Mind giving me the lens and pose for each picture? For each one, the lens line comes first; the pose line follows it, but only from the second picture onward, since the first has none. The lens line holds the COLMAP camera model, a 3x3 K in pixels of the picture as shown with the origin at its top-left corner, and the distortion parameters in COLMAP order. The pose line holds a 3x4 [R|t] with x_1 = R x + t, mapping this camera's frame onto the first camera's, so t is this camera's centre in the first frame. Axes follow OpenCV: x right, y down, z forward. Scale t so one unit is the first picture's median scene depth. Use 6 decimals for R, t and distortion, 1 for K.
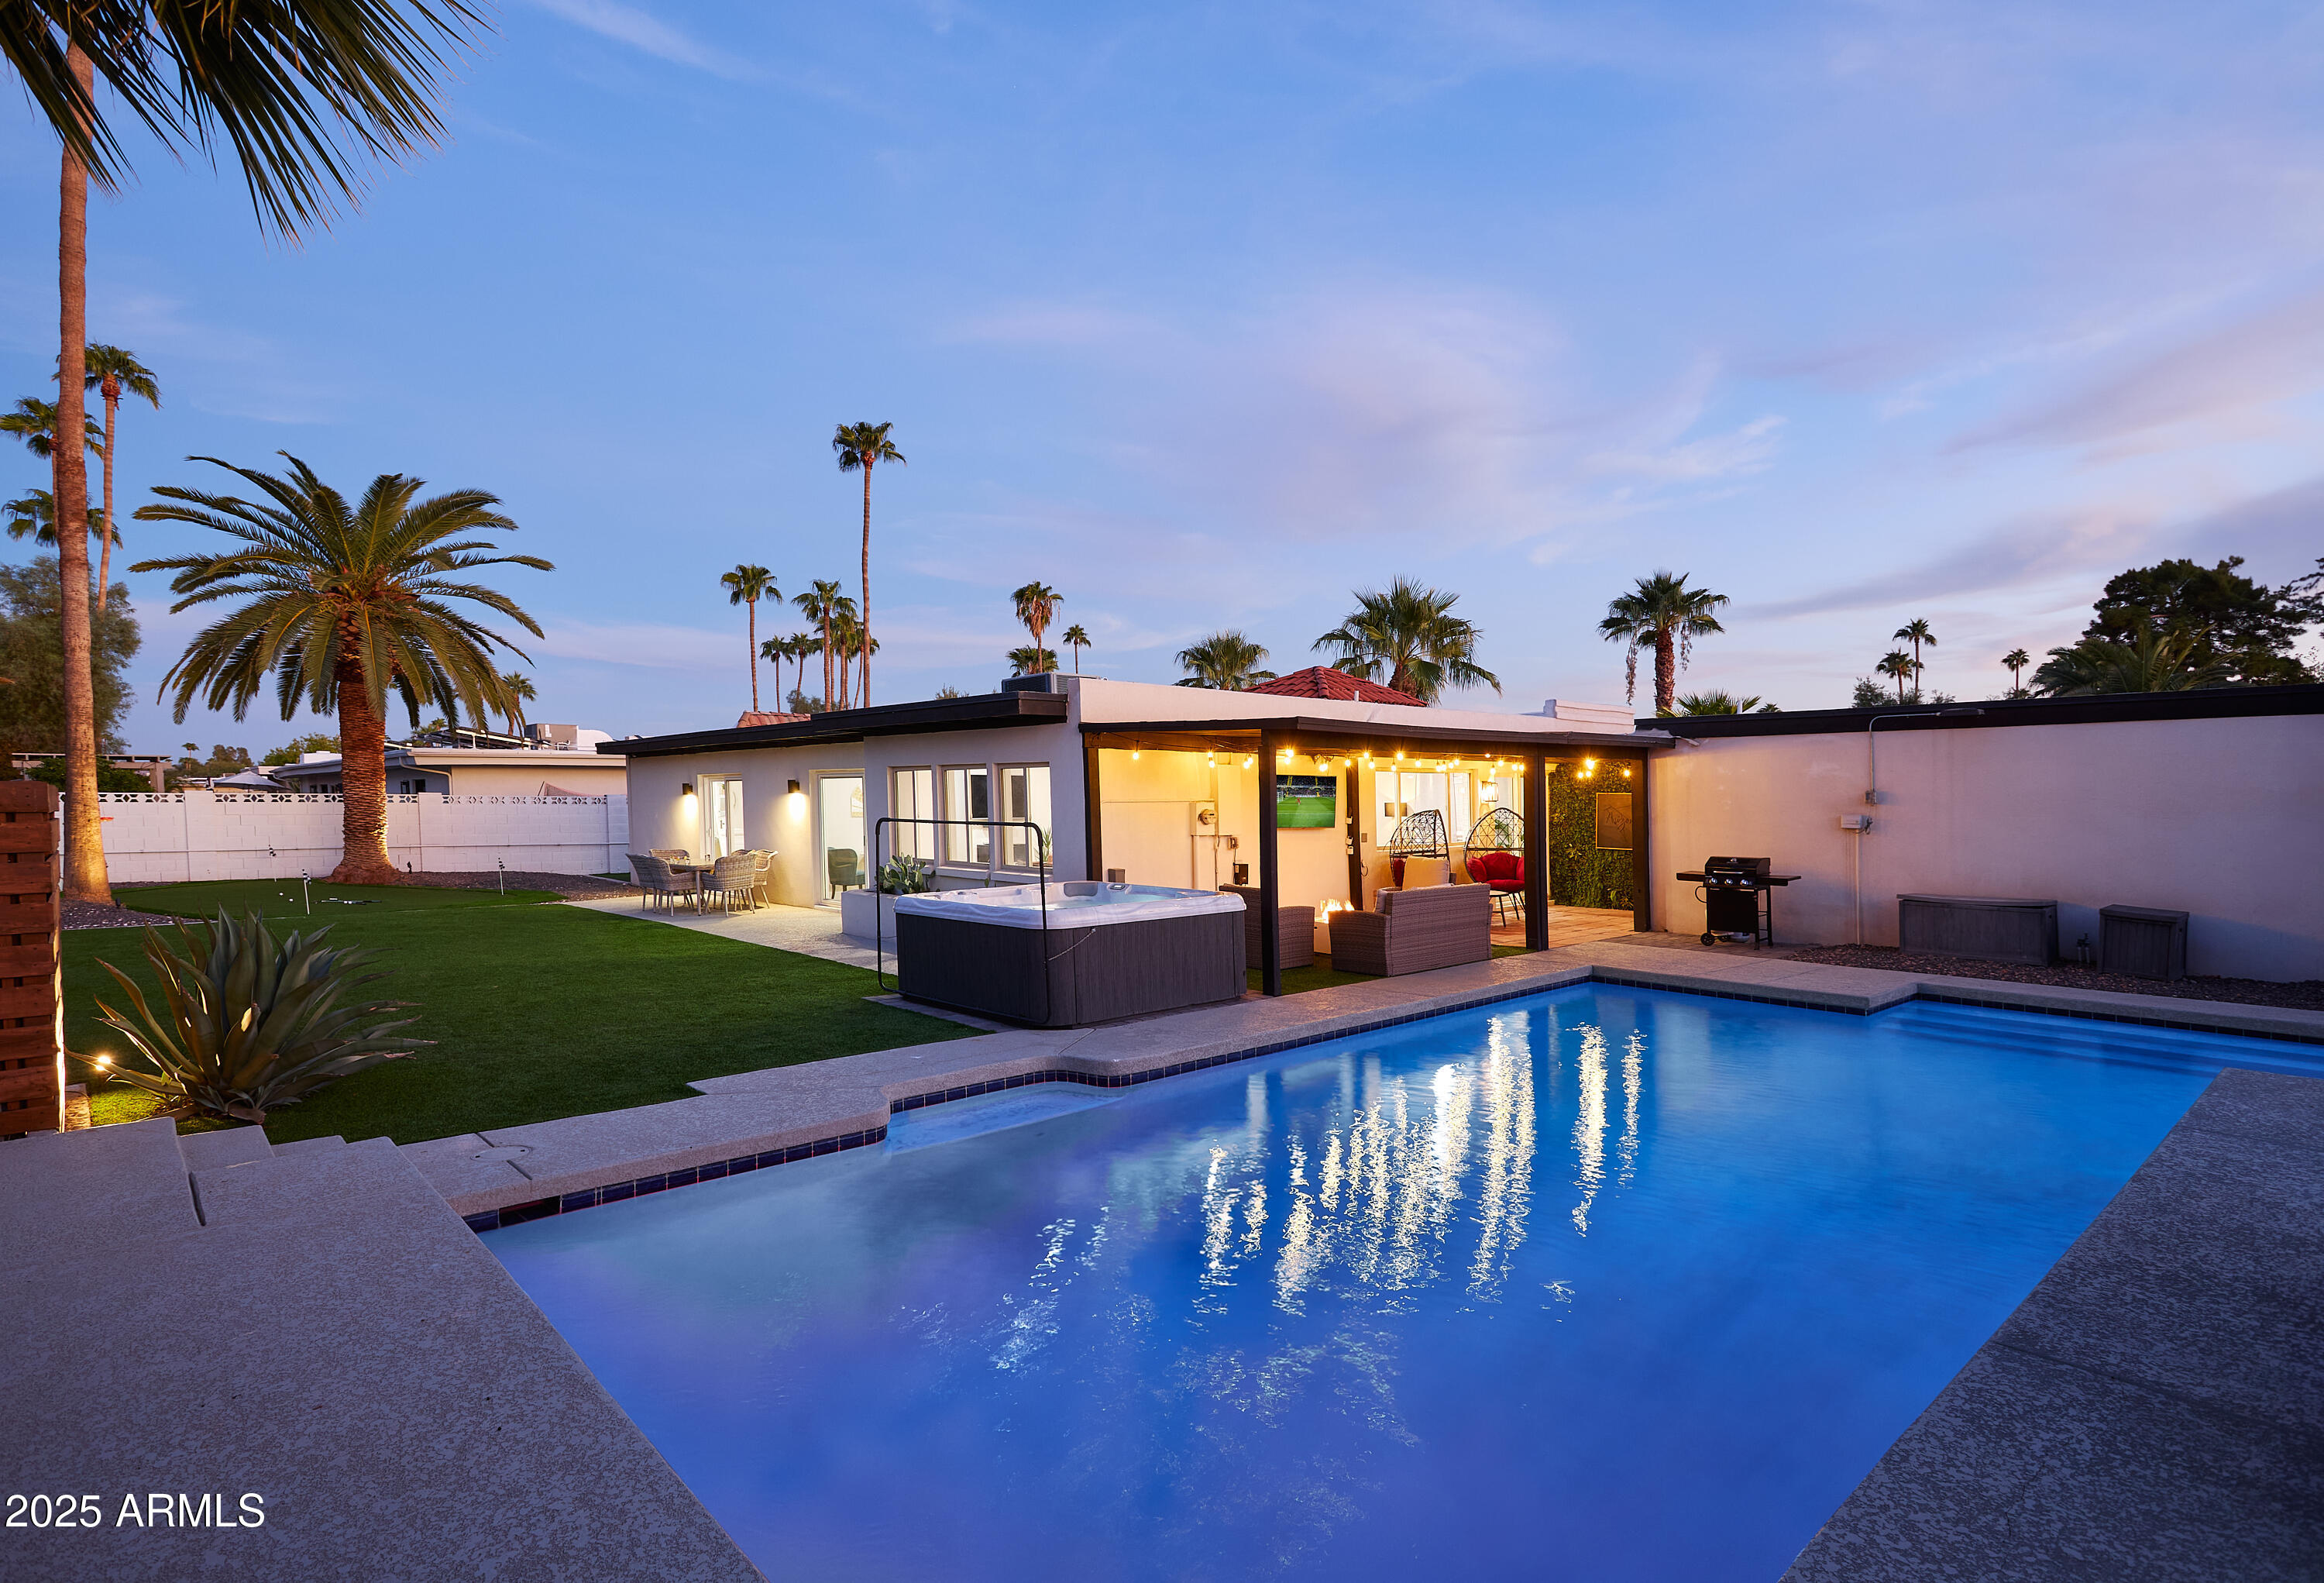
lens RADIAL K [[1137.9, 0, 1154.6], [0, 1137.9, 789.2], [0, 0, 1]] dist [-0.019025, -0.000567]
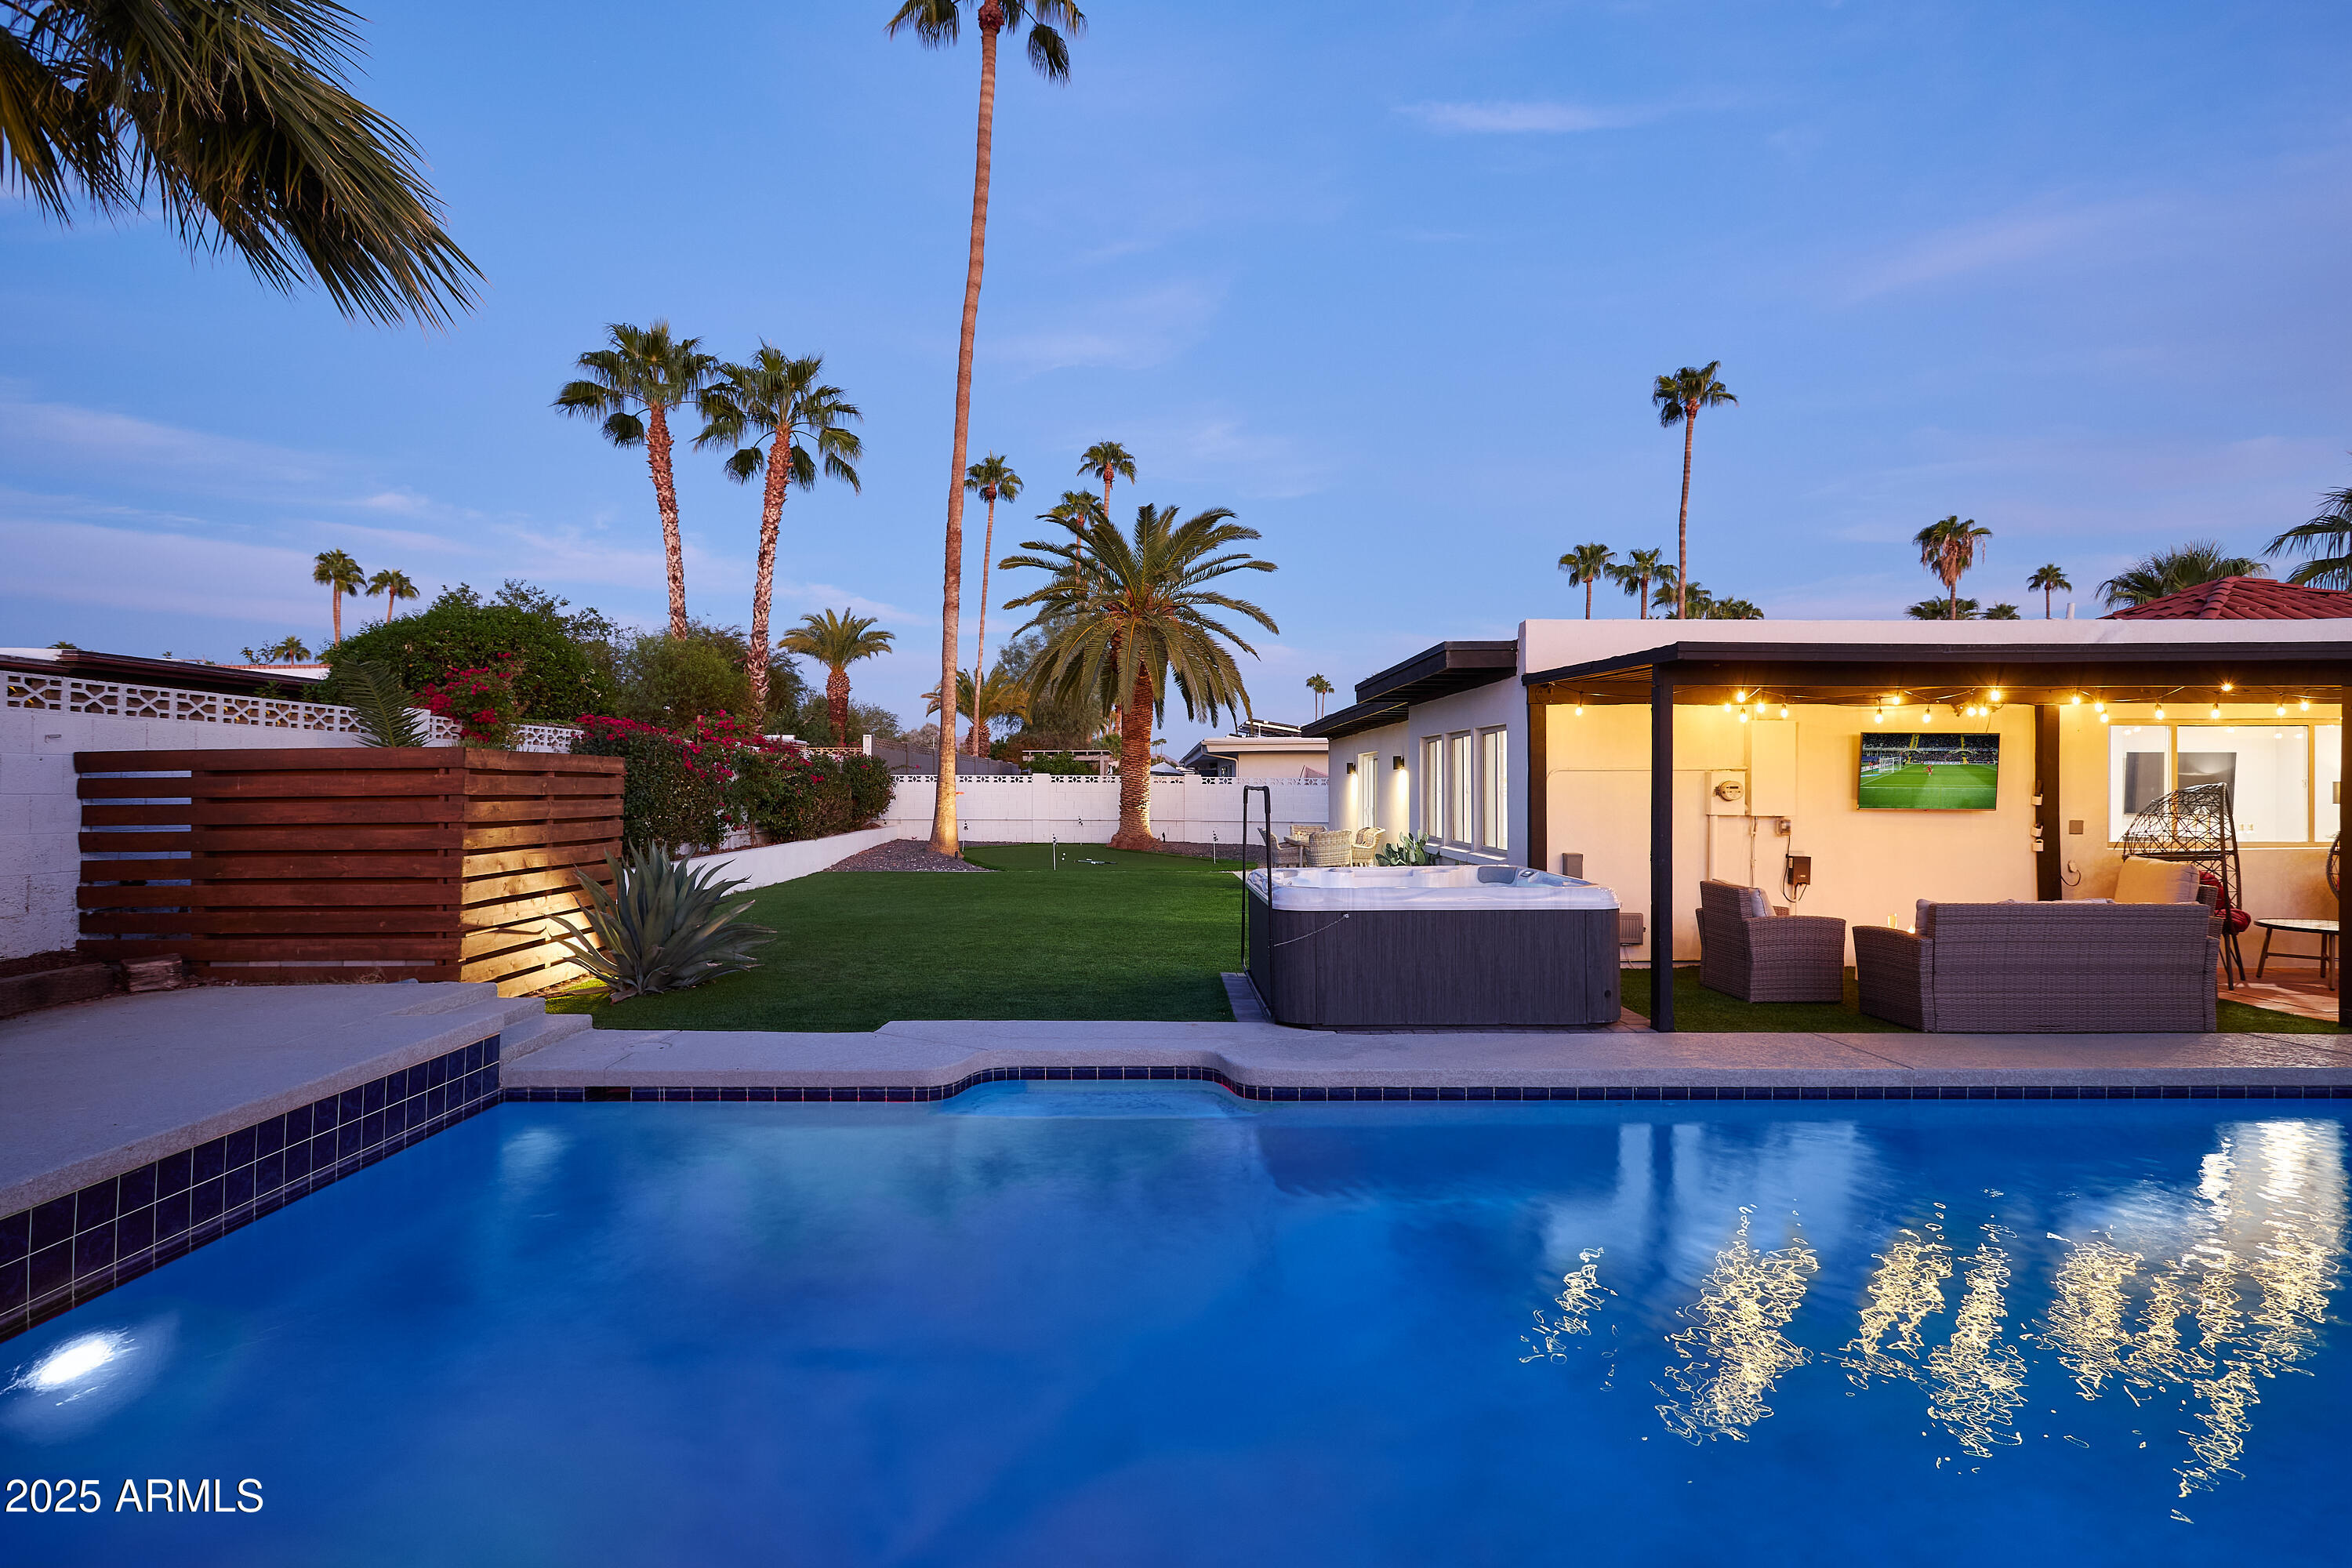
lens RADIAL K [[1156.4, 0, 1174.5], [0, 1156.4, 797.5], [0, 0, 1]] dist [-0.004101, -0.000155]
pose [[0.745586, 0.008020, -0.666361, 0.135684], [0.003311, 0.999871, 0.015739, 0.007623], [0.666401, -0.013940, 0.745463, 0.092938]]
